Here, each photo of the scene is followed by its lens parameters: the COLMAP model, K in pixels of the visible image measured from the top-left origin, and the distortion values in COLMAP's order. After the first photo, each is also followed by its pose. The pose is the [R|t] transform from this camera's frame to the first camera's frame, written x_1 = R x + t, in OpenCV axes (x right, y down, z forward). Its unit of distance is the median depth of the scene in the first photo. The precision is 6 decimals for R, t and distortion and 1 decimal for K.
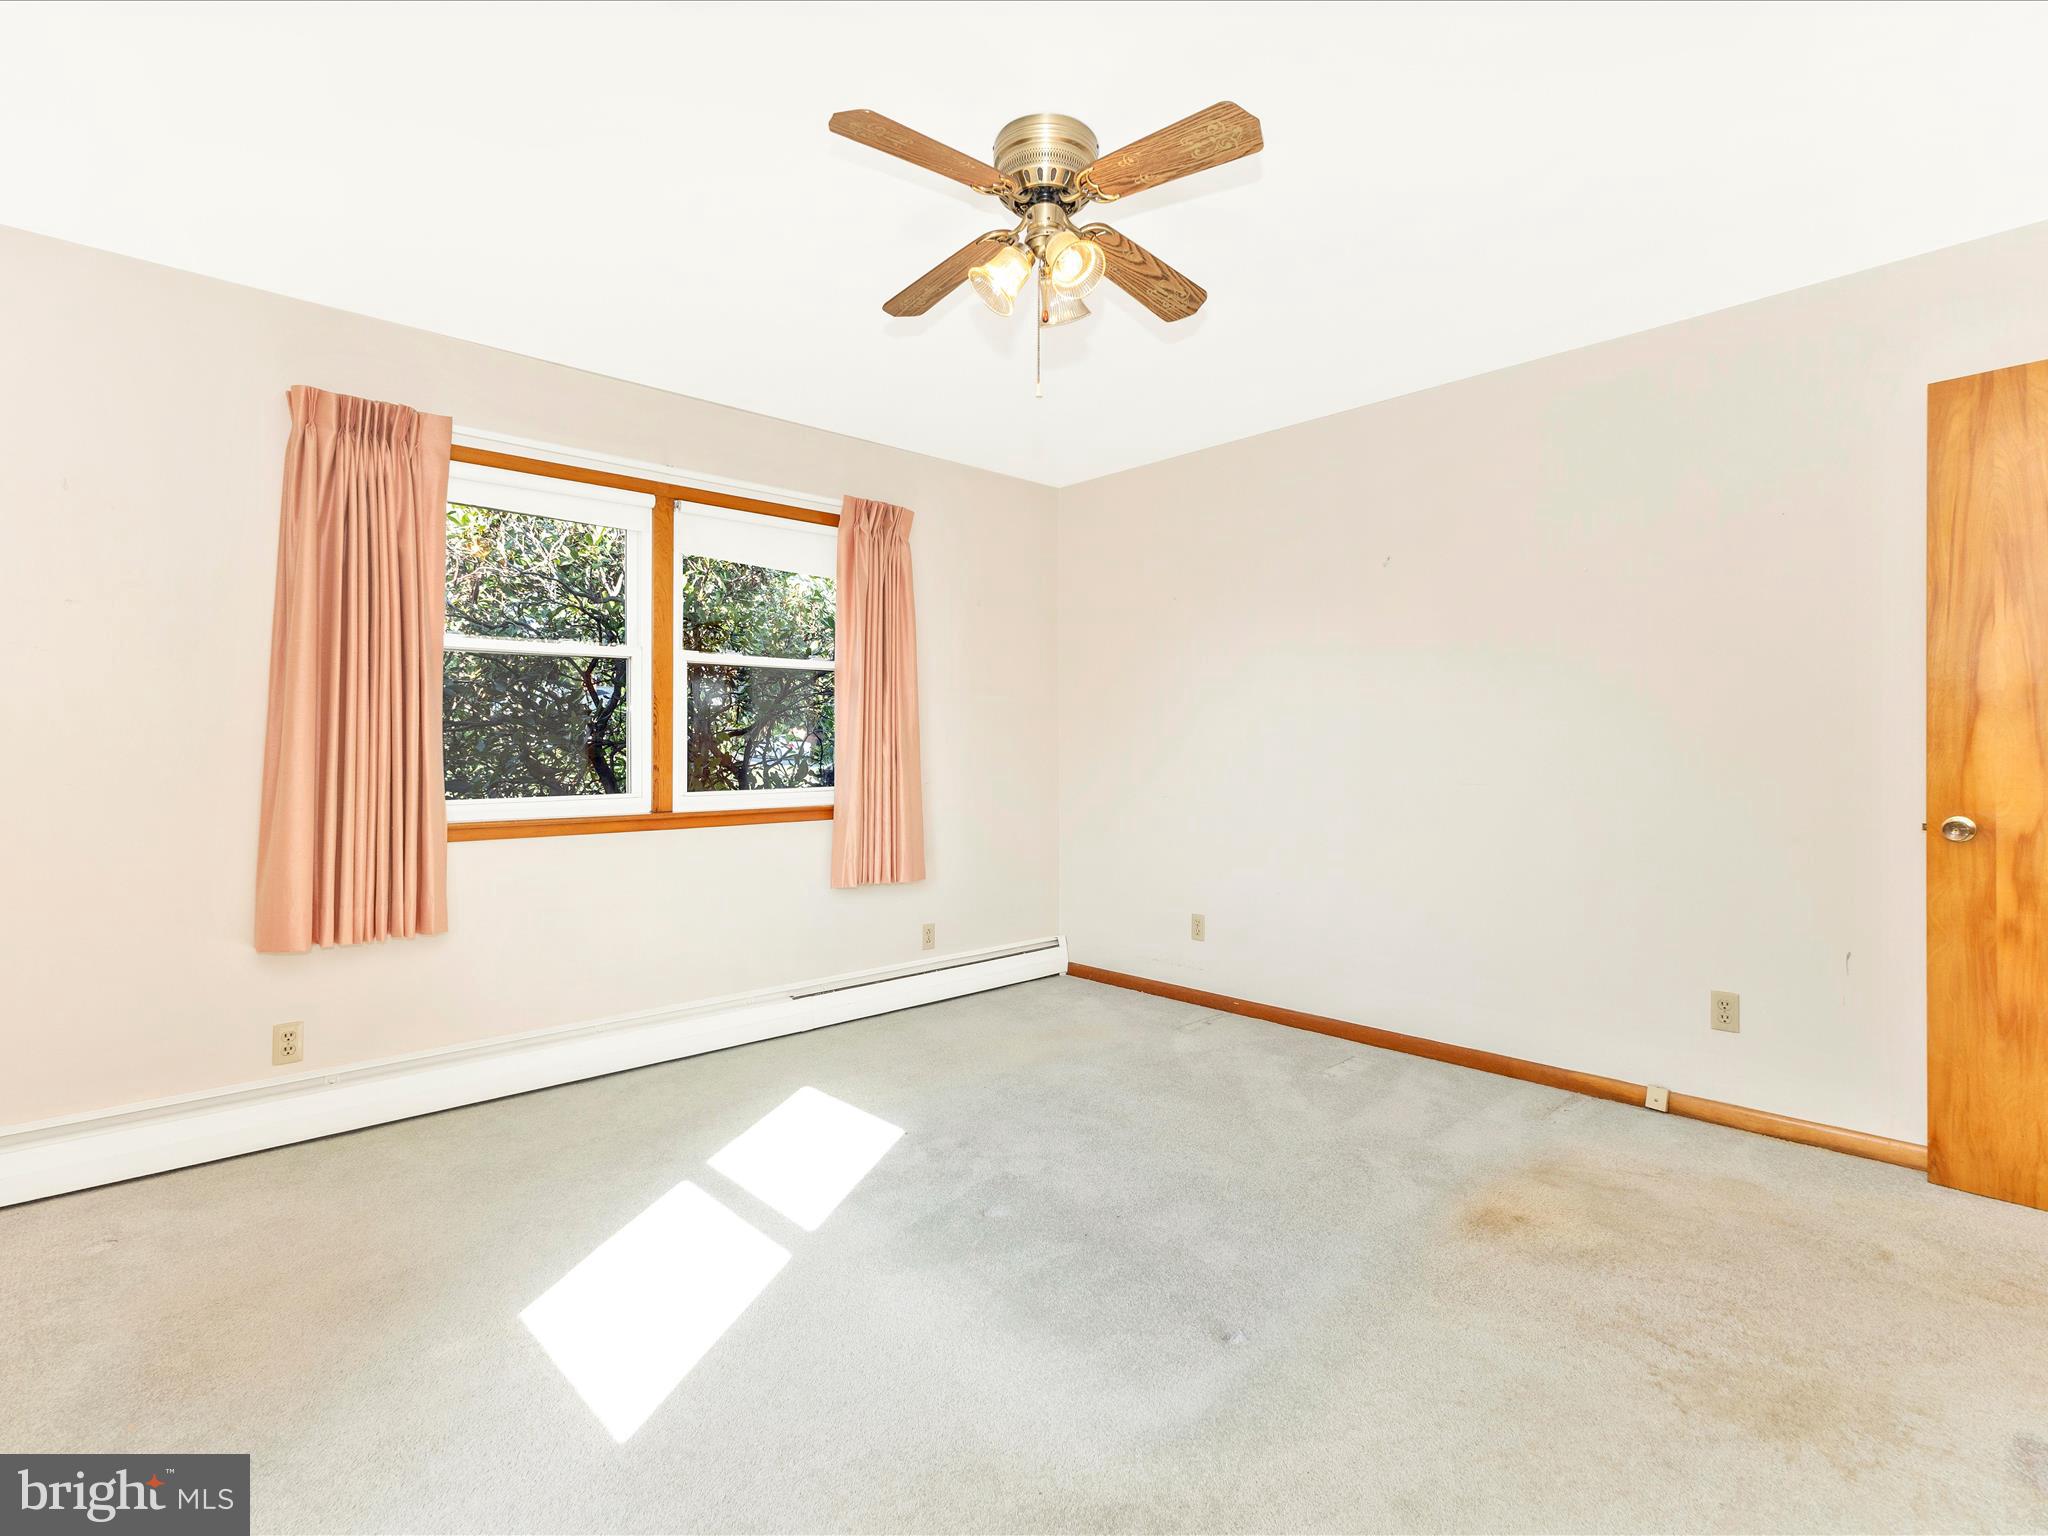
lens RADIAL K [[1010.2, 0, 1032.8], [0, 1010.2, 756.6], [0, 0, 1]] dist [0.000577, 0.000680]
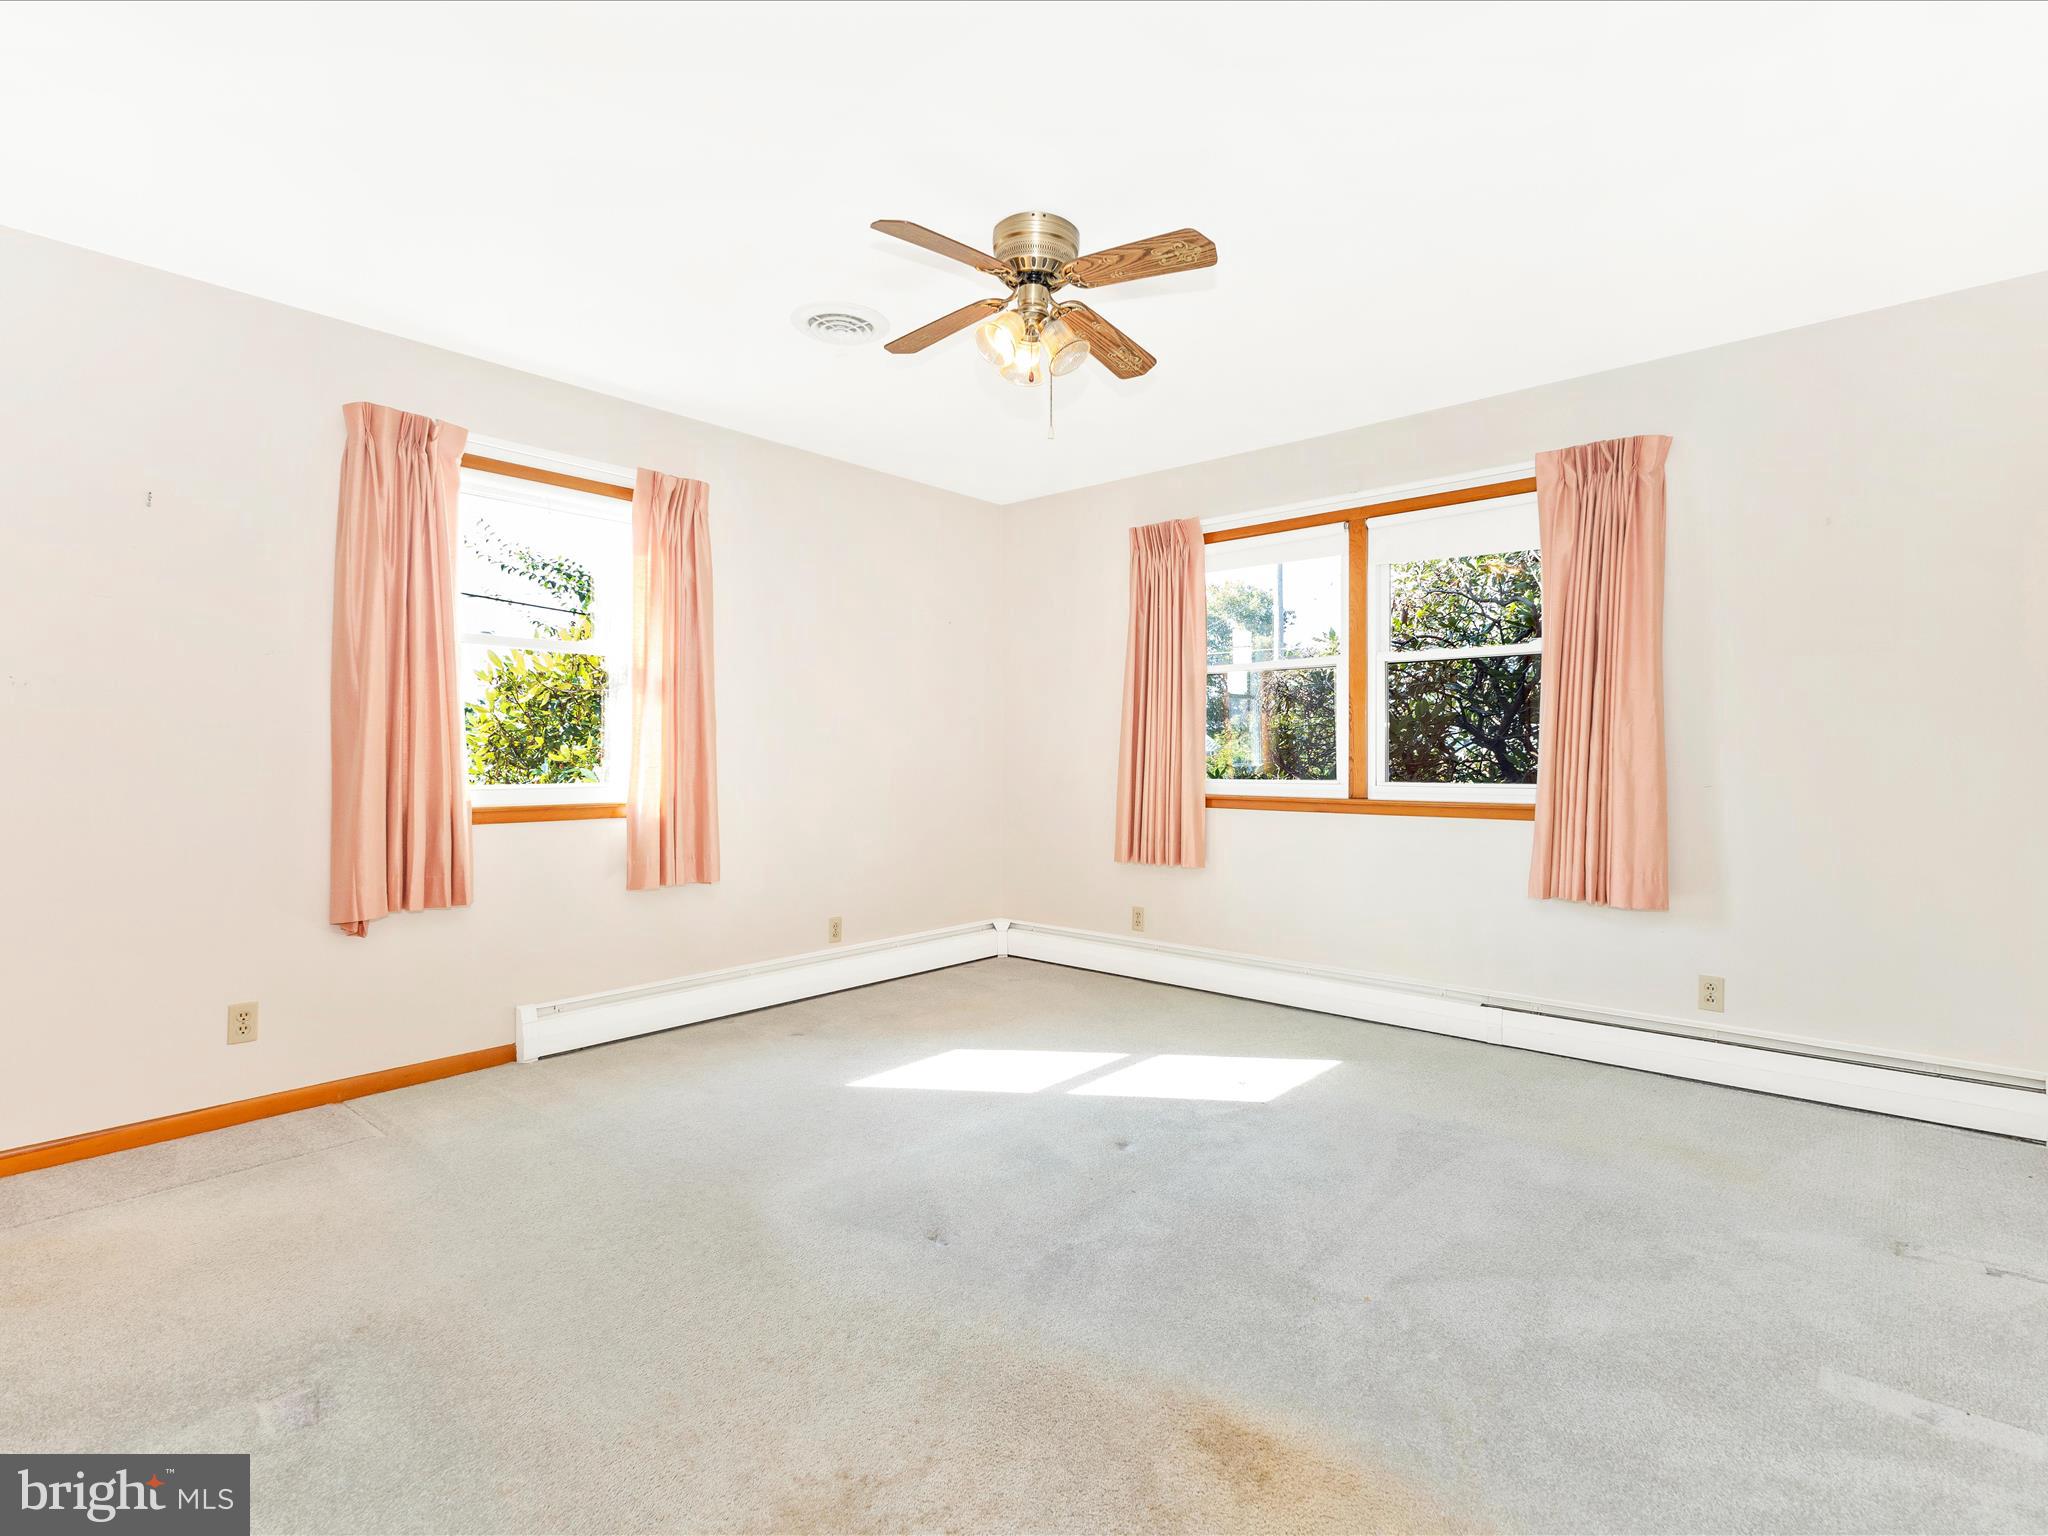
lens RADIAL K [[1010.2, 0, 1032.8], [0, 1010.2, 756.6], [0, 0, 1]] dist [0.000577, 0.000680]
pose [[0.080773, 0.003895, -0.996725, 0.734532], [-0.008117, 0.999962, 0.003250, 0.007815], [0.996699, 0.007828, 0.080802, 0.546811]]
